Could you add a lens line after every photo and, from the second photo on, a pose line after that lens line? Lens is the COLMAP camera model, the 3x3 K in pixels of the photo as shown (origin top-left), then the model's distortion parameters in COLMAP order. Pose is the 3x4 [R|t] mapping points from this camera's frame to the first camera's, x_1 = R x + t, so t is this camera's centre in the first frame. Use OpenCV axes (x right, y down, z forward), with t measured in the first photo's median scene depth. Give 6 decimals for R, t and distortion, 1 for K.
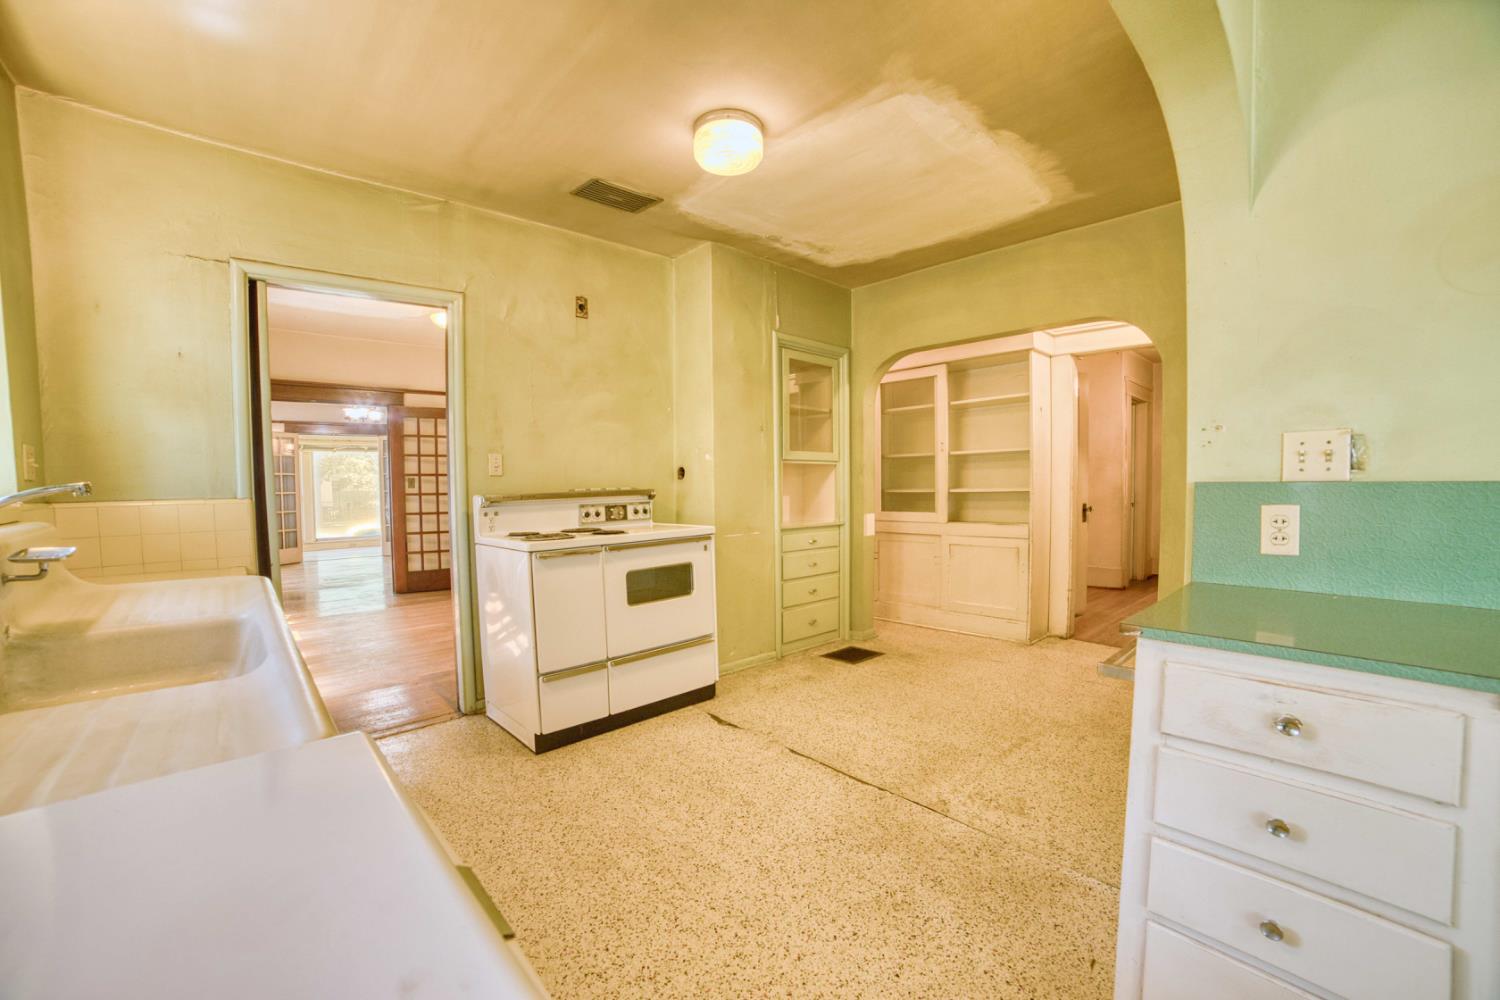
lens RADIAL K [[613.3, 0, 747.0], [0, 613.3, 500.8], [0, 0, 1]] dist [-0.110450, 0.038078]
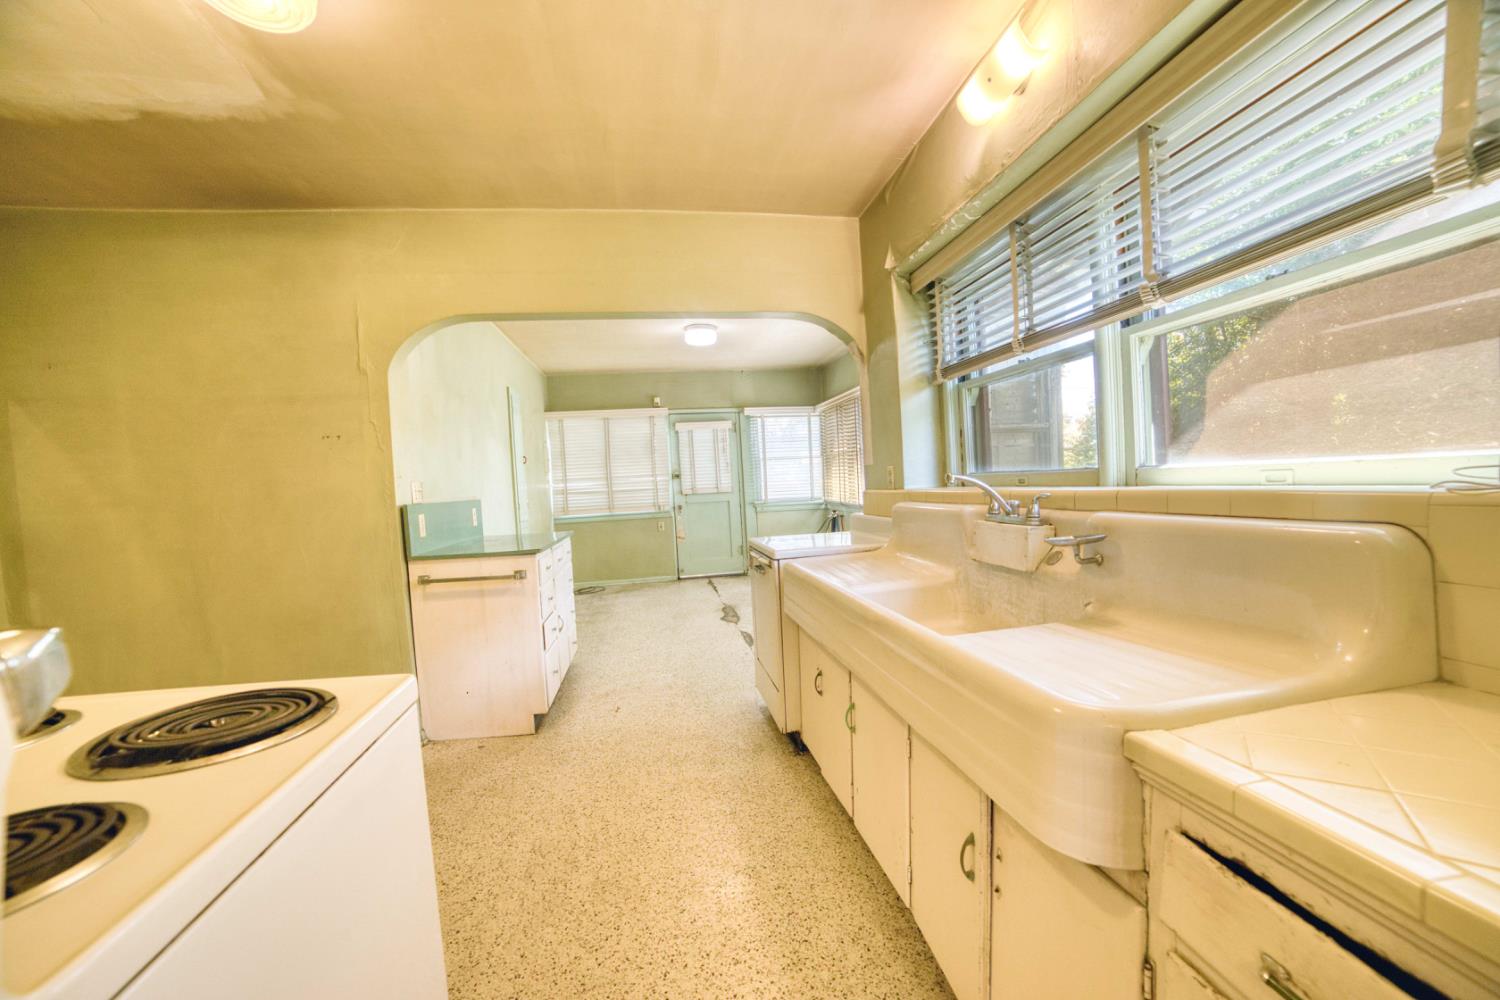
lens RADIAL K [[613.3, 0, 747.0], [0, 613.3, 500.8], [0, 0, 1]] dist [-0.110450, 0.038078]
pose [[-0.835689, 0.035232, 0.548071, -1.092986], [0.075071, 0.995901, 0.050446, -0.054967], [-0.544047, 0.083301, -0.834909, 1.788361]]
